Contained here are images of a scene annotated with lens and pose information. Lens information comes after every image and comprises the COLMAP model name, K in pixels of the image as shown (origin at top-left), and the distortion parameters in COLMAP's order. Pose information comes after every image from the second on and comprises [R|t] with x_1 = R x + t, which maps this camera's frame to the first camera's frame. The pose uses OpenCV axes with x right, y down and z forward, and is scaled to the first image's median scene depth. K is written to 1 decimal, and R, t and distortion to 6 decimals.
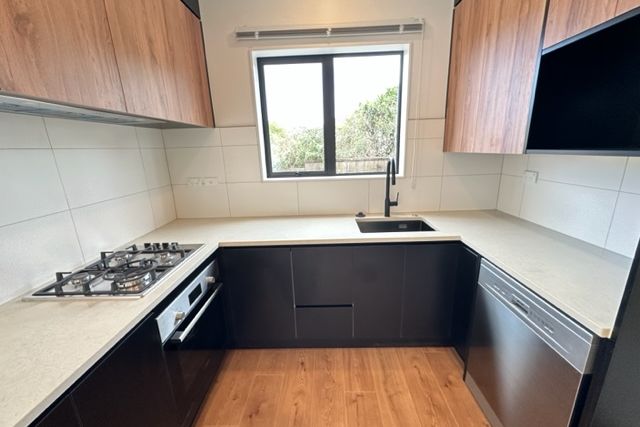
lens RADIAL K [[253.5, 0, 320.0], [0, 253.5, 213.5], [0, 0, 1]] dist [-0.000896, -0.000444]
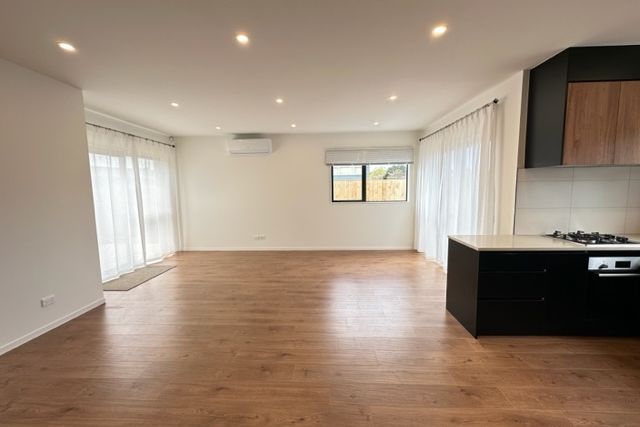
lens RADIAL K [[253.5, 0, 320.0], [0, 253.5, 213.5], [0, 0, 1]] dist [-0.000896, -0.000444]
pose [[-0.021957, 0.134208, -0.990710, 0.851860], [-0.233688, 0.962809, 0.135608, 0.162709], [0.972064, 0.234494, 0.010222, -0.769488]]
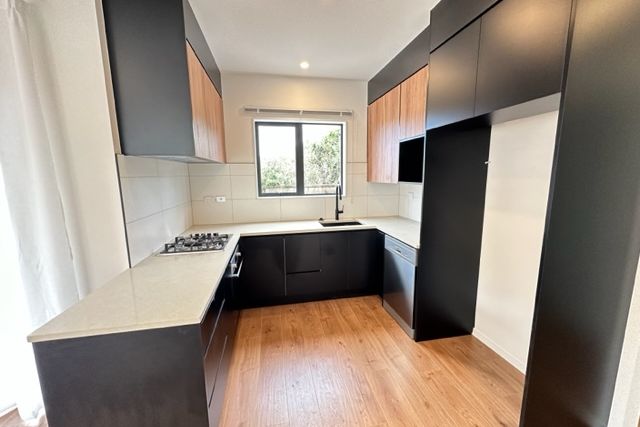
lens RADIAL K [[253.5, 0, 320.0], [0, 253.5, 213.5], [0, 0, 1]] dist [-0.000896, -0.000444]
pose [[0.976184, -0.009280, 0.216746, -0.213041], [0.031808, 0.994410, -0.100684, 0.141959], [-0.214600, 0.105180, 0.971022, -0.613373]]
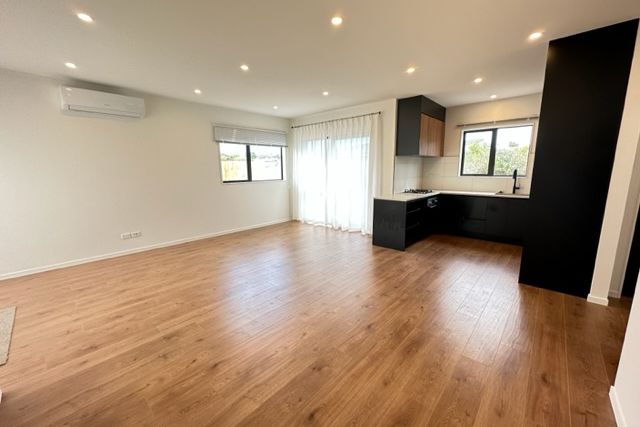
lens RADIAL K [[253.5, 0, 320.0], [0, 253.5, 213.5], [0, 0, 1]] dist [-0.000896, -0.000444]
pose [[0.750518, 0.138673, -0.646137, 0.504741], [-0.177937, 0.984032, 0.004510, 0.550040], [0.636444, 0.111586, 0.763208, -2.094272]]
